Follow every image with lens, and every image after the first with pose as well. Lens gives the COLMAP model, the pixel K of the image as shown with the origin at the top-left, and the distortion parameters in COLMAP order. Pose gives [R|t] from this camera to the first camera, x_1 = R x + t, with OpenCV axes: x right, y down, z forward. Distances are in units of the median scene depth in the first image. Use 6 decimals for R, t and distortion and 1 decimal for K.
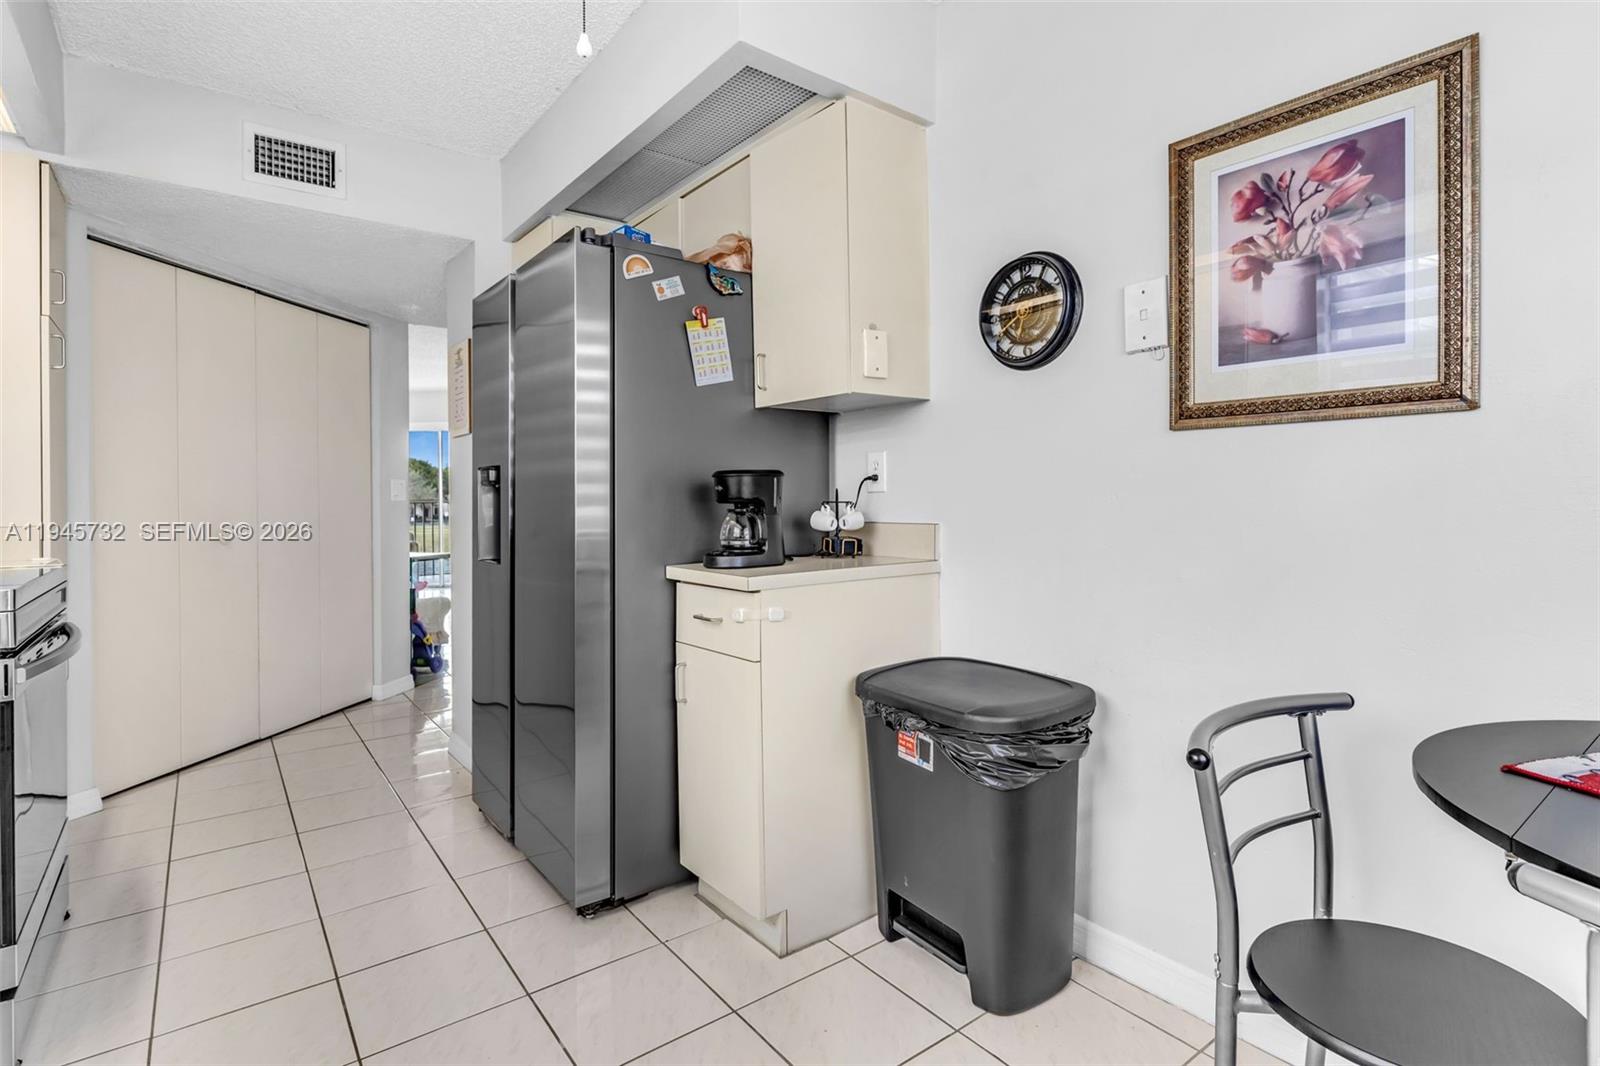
lens RADIAL K [[781.9, 0, 790.2], [0, 781.9, 503.6], [0, 0, 1]] dist [0.002790, 0.000642]
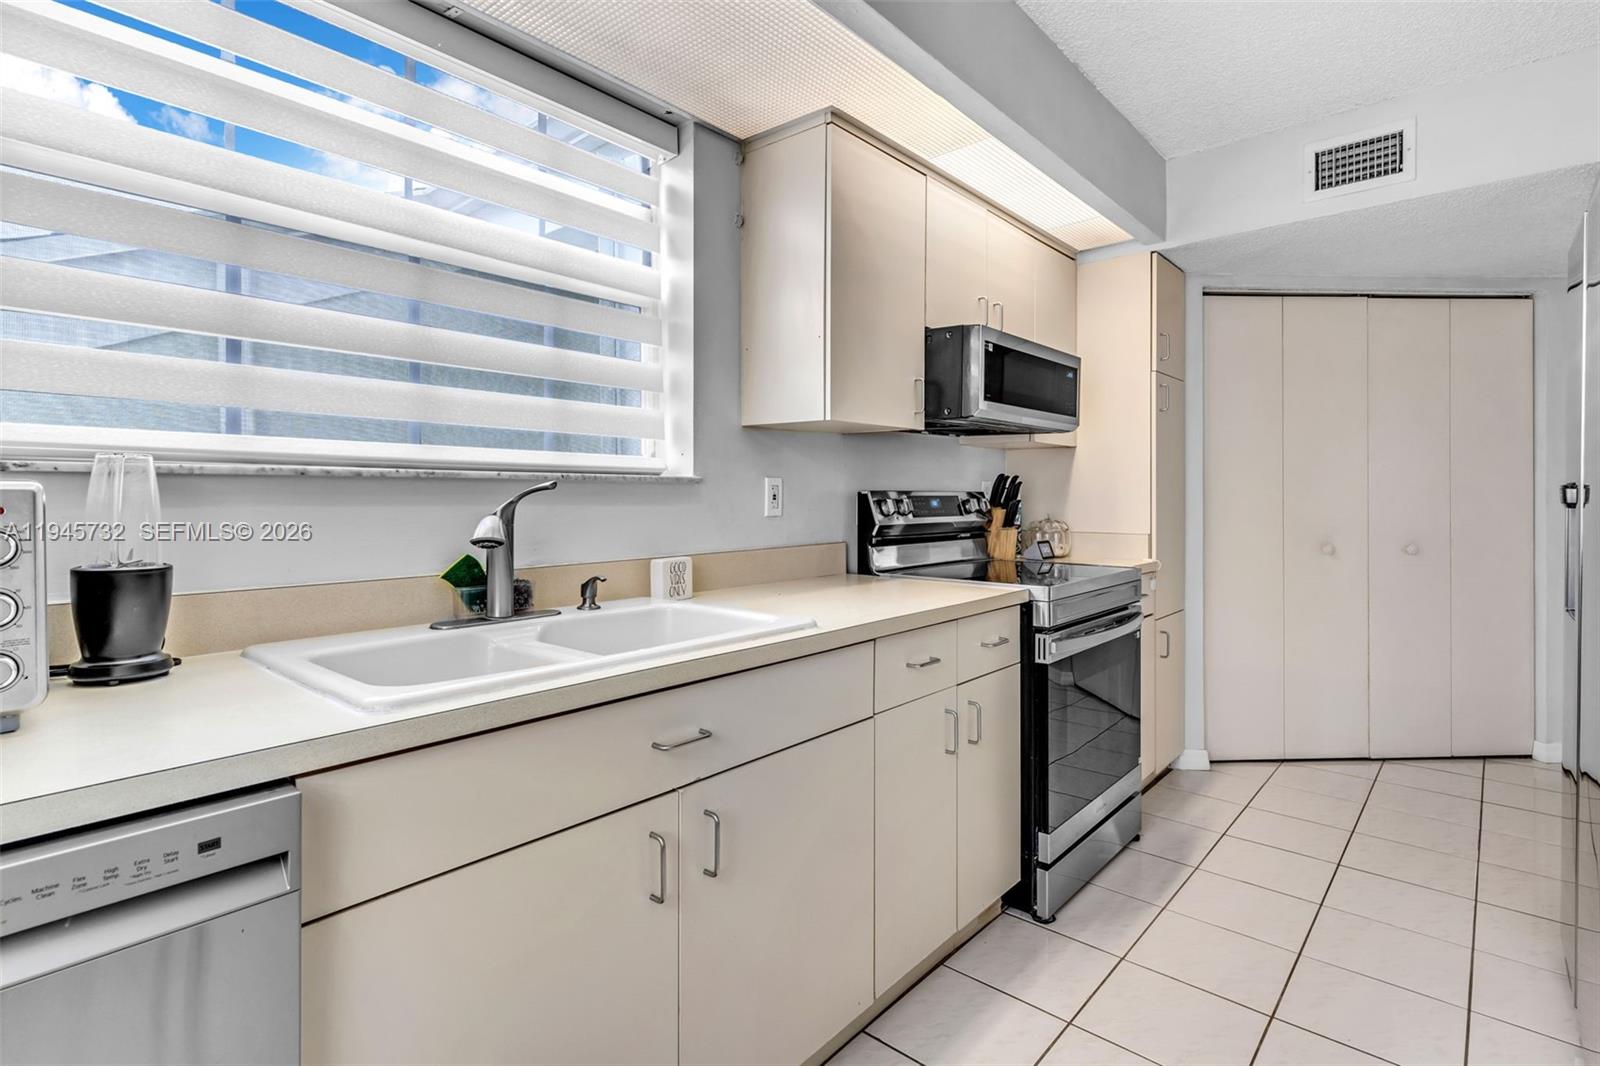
lens RADIAL K [[781.9, 0, 790.2], [0, 781.9, 503.6], [0, 0, 1]] dist [0.002790, 0.000642]
pose [[0.197848, 0.014764, -0.980122, 0.172723], [-0.004405, 0.999890, 0.014173, -0.033460], [0.980223, 0.001513, 0.197891, 0.142086]]
